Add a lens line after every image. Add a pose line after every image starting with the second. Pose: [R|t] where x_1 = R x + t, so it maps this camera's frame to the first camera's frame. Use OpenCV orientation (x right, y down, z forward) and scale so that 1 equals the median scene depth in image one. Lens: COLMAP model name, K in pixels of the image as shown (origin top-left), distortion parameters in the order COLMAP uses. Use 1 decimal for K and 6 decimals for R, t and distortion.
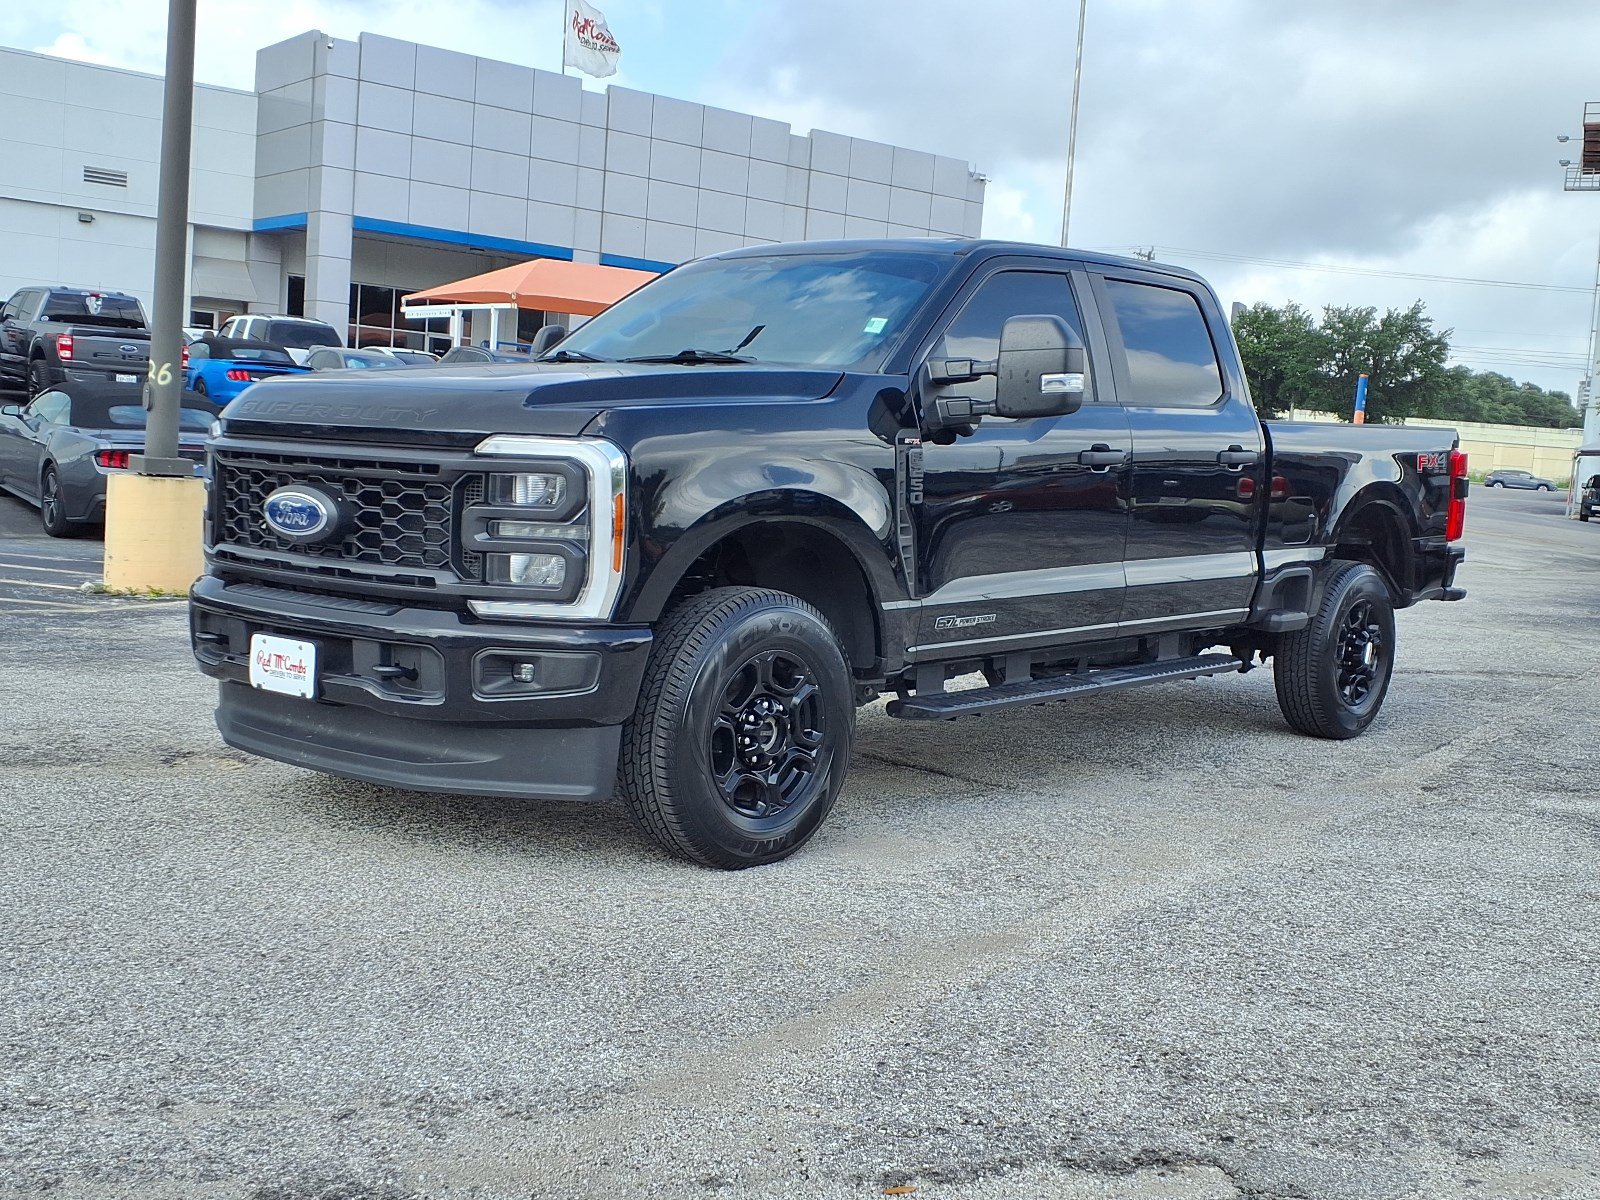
lens RADIAL K [[1899.3, 0, 800.0], [0, 1899.3, 600.0], [0, 0, 1]] dist [0.073118, -0.012348]
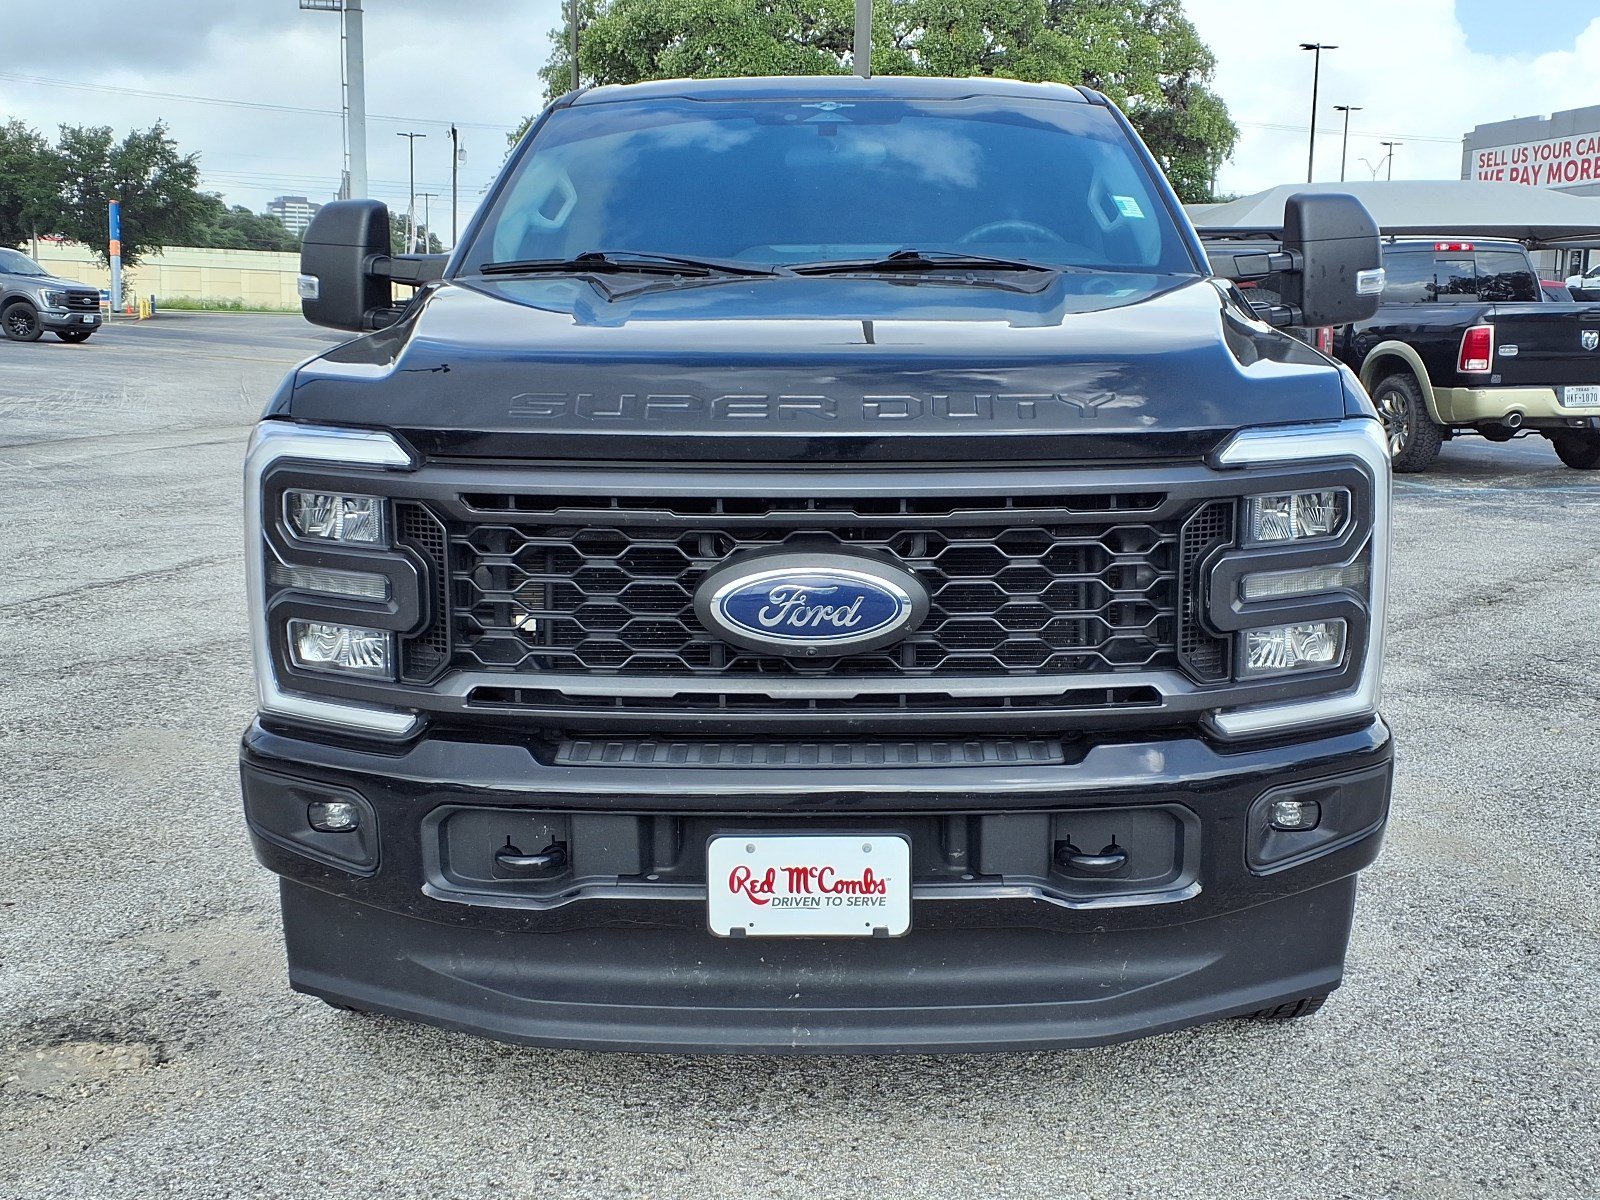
lens RADIAL K [[1899.3, 0, 800.0], [0, 1899.3, 600.0], [0, 0, 1]] dist [0.073118, -0.012348]
pose [[0.765761, -0.153292, 0.624589, -0.587589], [0.095115, 0.987492, 0.125745, -0.112178], [-0.636053, -0.036883, 0.770764, 0.577902]]
